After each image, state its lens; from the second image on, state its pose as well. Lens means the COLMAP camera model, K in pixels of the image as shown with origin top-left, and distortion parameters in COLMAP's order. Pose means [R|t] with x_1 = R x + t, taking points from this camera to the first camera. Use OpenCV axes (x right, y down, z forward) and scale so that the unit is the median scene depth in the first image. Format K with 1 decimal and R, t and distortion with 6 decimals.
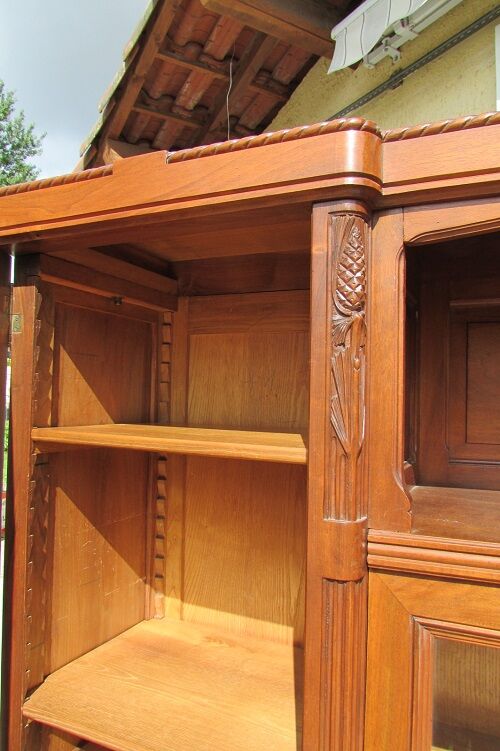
lens RADIAL K [[547.1, 0, 253.8], [0, 547.1, 375.2], [0, 0, 1]] dist [-0.047581, 0.018228]
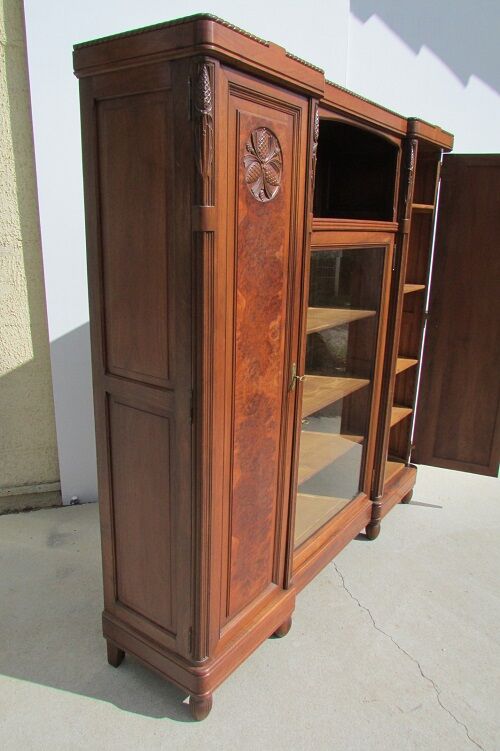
lens RADIAL K [[547.1, 0, 255.0], [0, 547.1, 380.6], [0, 0, 1]] dist [-0.047581, 0.018228]
pose [[0.178164, -0.291553, 0.939816, -2.988118], [-0.064027, 0.949638, 0.306737, 0.235146], [-0.981916, -0.114823, 0.150524, 0.715465]]
